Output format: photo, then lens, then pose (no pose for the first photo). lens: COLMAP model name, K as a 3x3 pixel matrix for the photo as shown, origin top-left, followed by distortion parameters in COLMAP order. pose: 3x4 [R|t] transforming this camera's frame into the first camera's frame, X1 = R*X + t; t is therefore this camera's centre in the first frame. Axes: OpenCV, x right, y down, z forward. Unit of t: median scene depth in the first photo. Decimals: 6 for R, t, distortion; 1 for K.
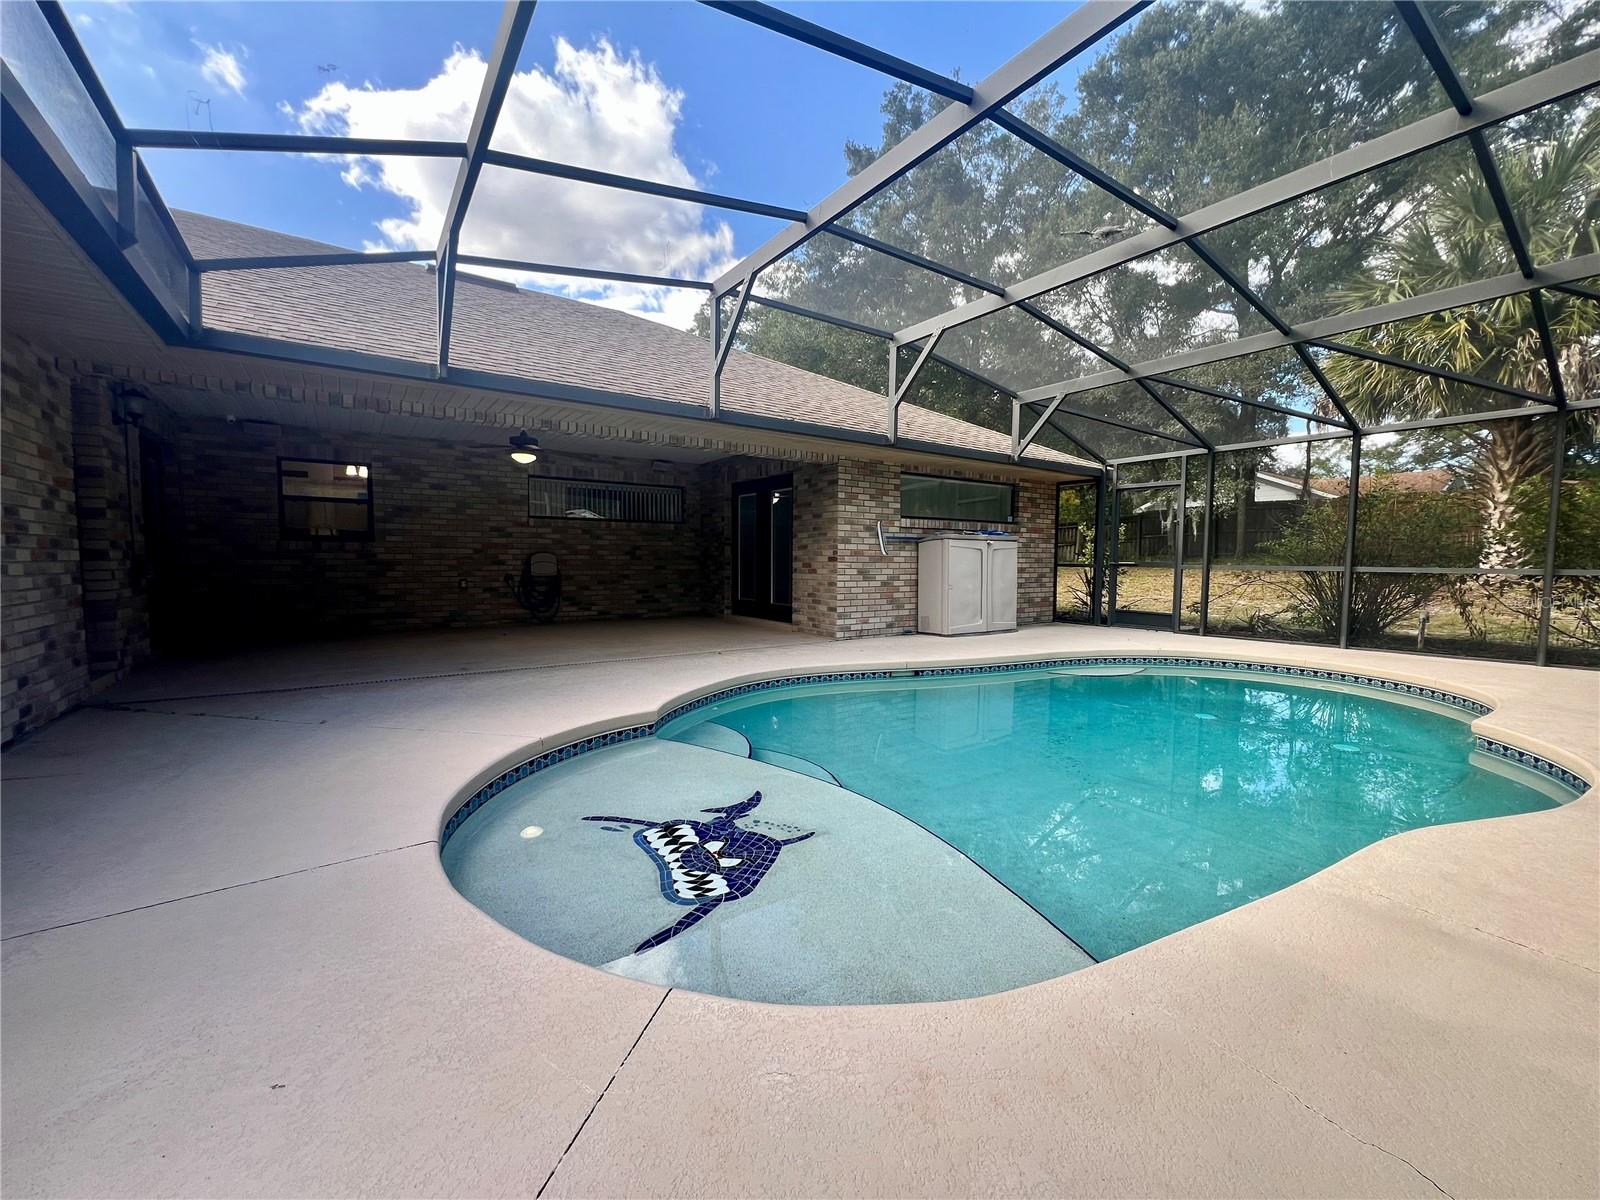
lens RADIAL K [[644.2, 0, 794.8], [0, 644.2, 598.3], [0, 0, 1]] dist [-0.000627, 0.000594]
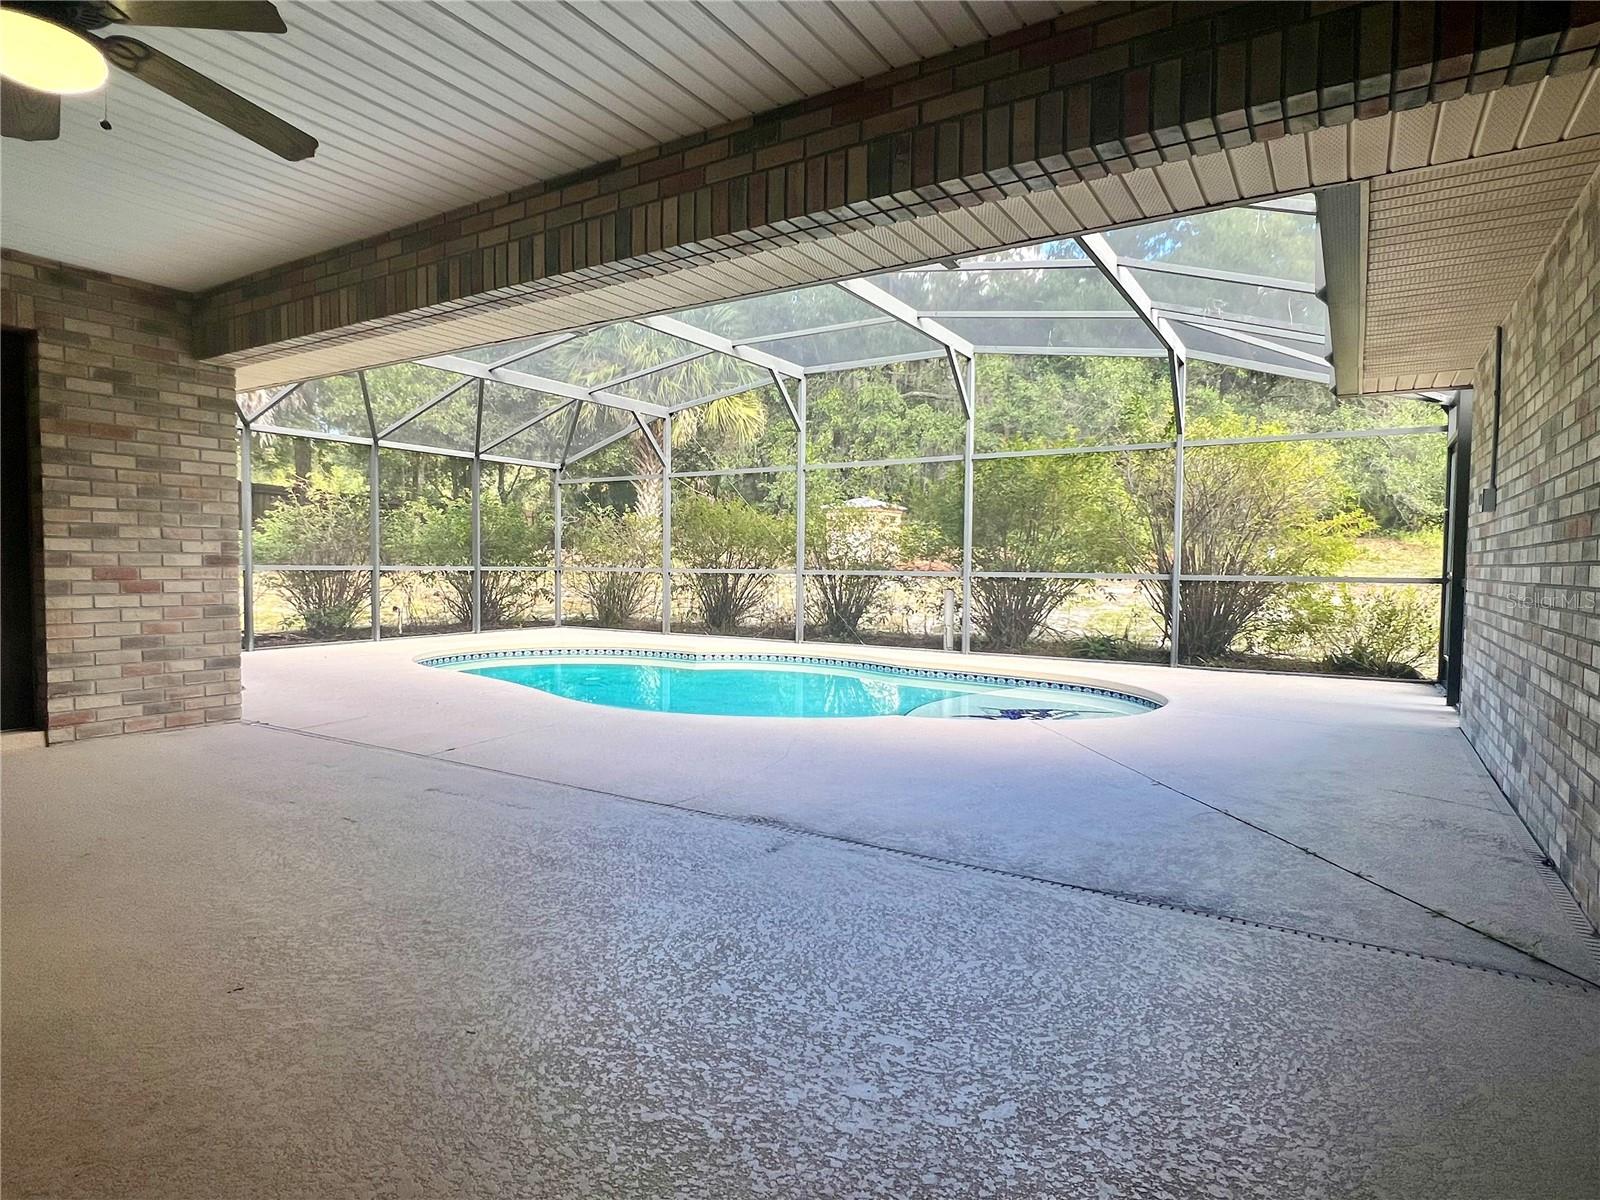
lens RADIAL K [[886.6, 0, 799.4], [0, 886.6, 599.8], [0, 0, 1]] dist [-0.008280, -0.002642]
pose [[-0.432565, -0.041730, 0.900636, -1.928732], [0.046328, 0.996580, 0.068426, -0.149062], [-0.900412, 0.071324, -0.429153, 2.351560]]
